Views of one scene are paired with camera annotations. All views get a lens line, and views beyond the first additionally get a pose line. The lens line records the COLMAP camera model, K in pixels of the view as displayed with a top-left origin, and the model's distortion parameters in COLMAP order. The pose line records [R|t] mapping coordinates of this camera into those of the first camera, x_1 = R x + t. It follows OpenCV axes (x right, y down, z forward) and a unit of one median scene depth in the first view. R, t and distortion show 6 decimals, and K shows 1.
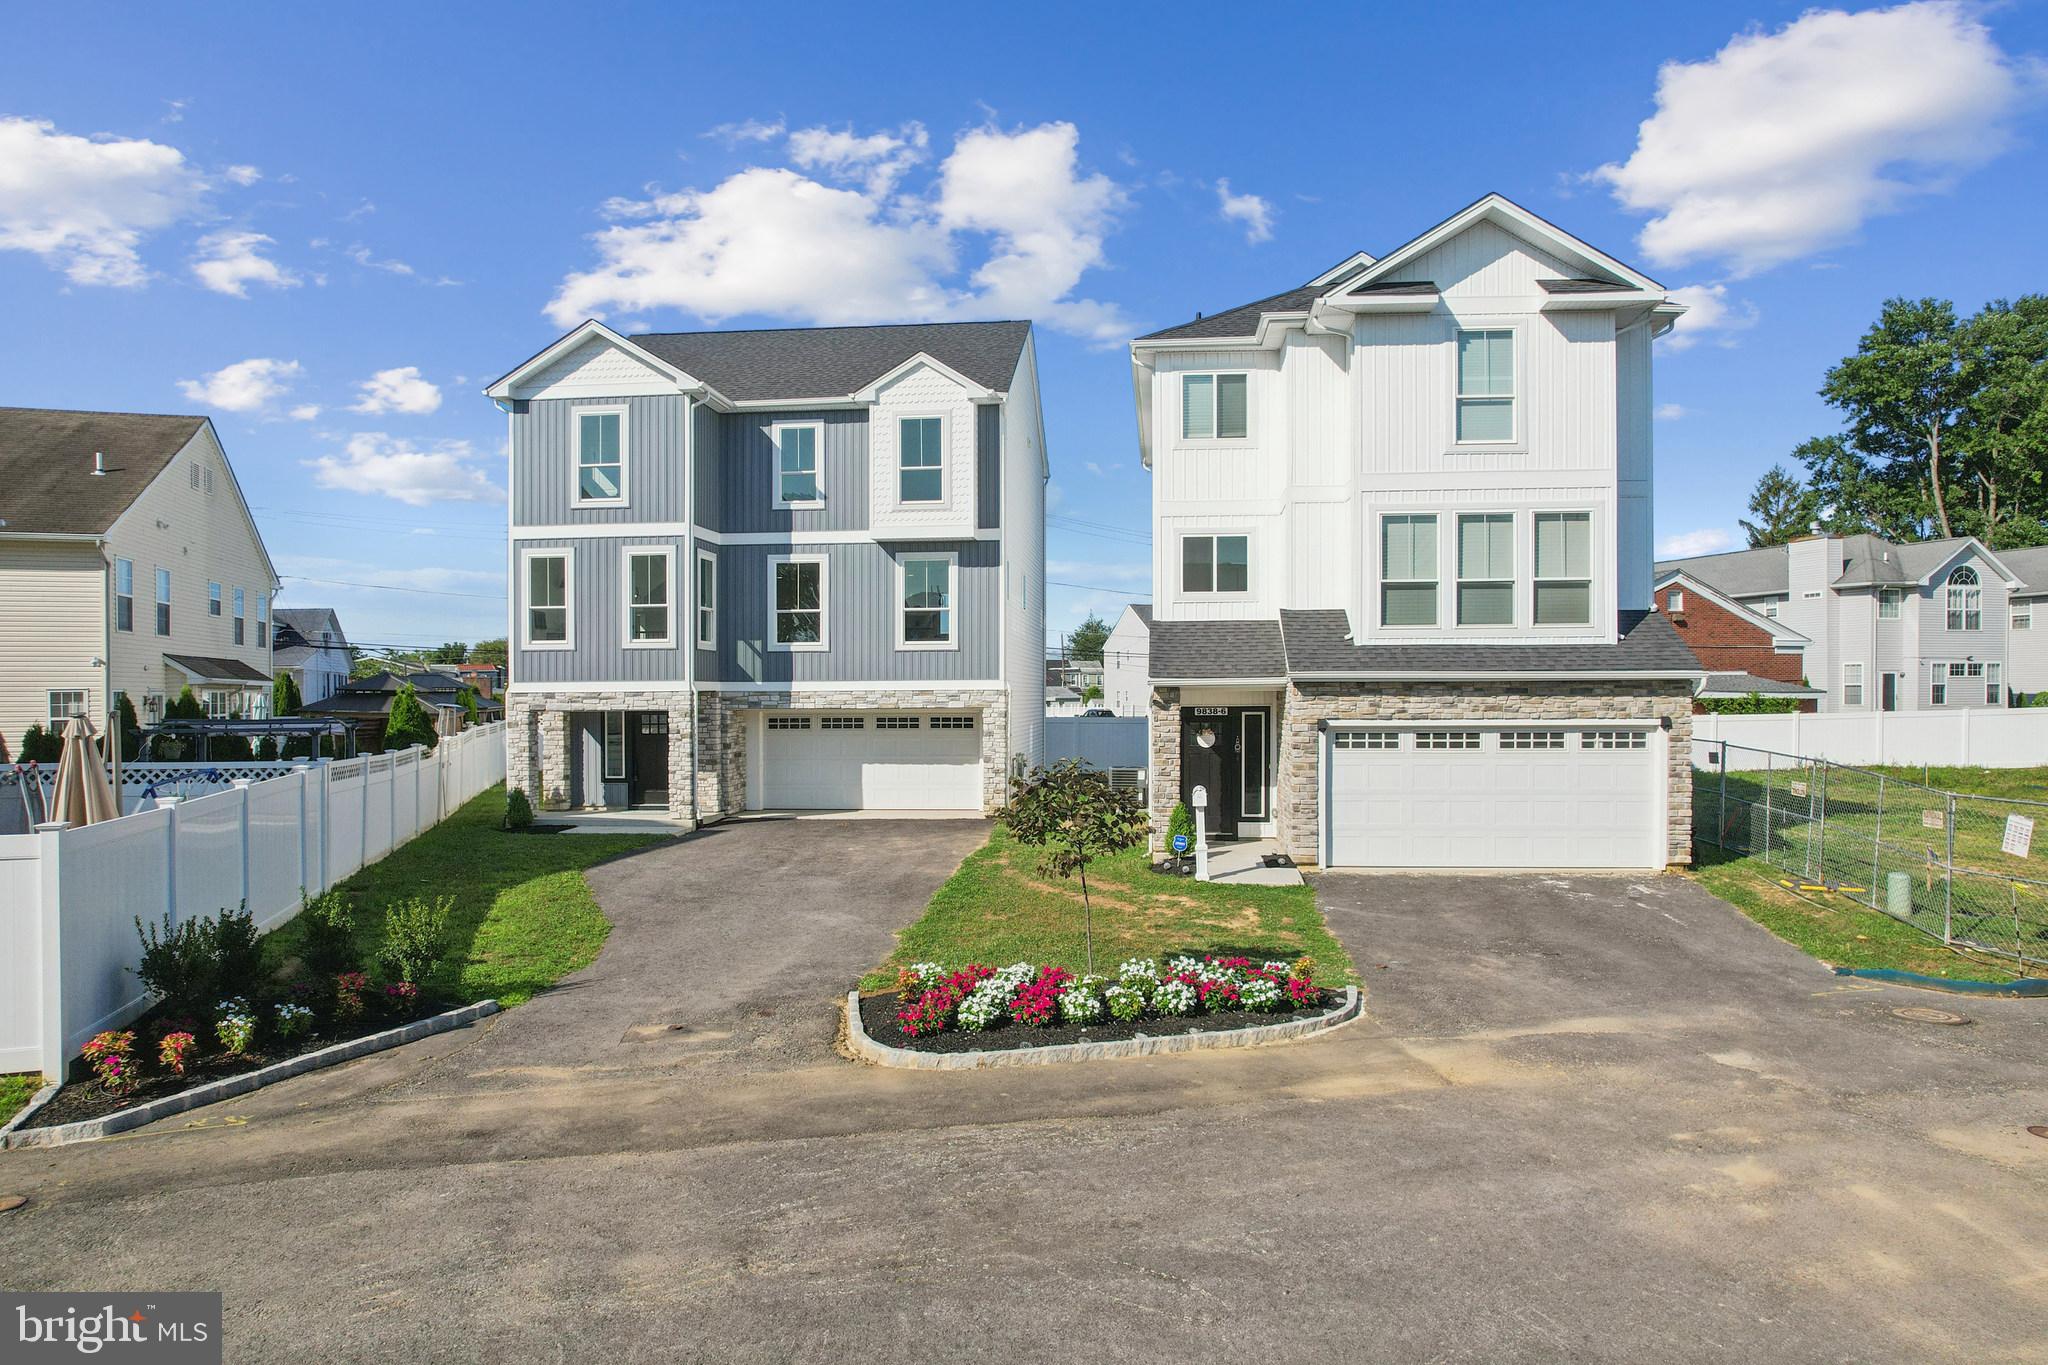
lens RADIAL K [[1332.2, 0, 1028.8], [0, 1332.2, 720.1], [0, 0, 1]] dist [-0.084273, 0.084594]
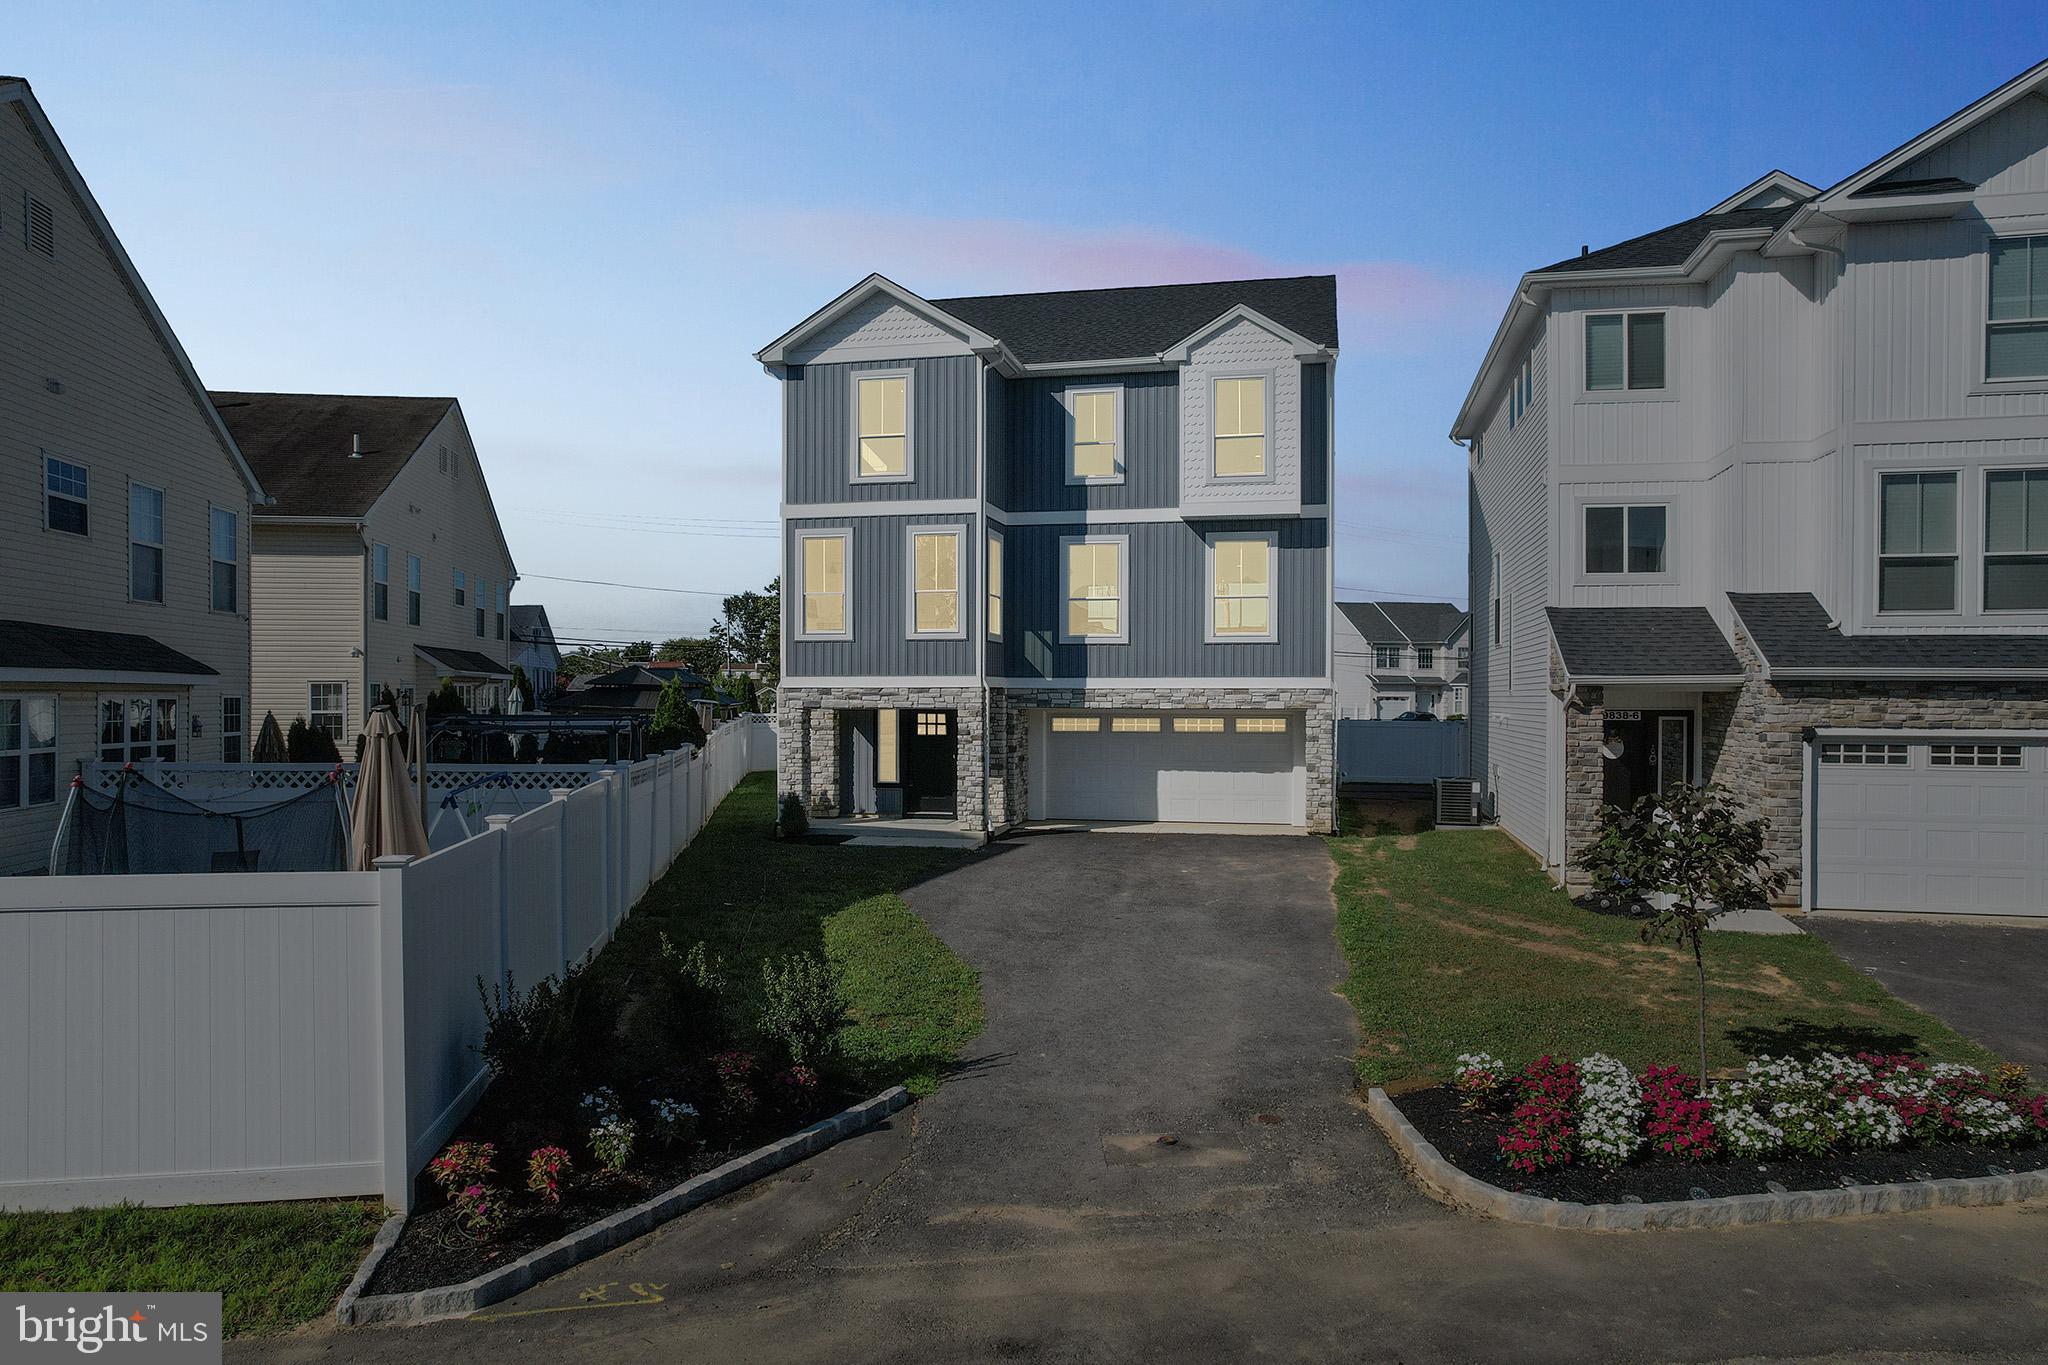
lens RADIAL K [[1321.1, 0, 1032.1], [0, 1321.1, 714.7], [0, 0, 1]] dist [-0.073975, 0.066412]
pose [[0.993299, 0.009163, -0.115209, -0.146584], [-0.009674, 0.999946, -0.003874, -0.000351], [0.115167, 0.004962, 0.993334, 0.149754]]
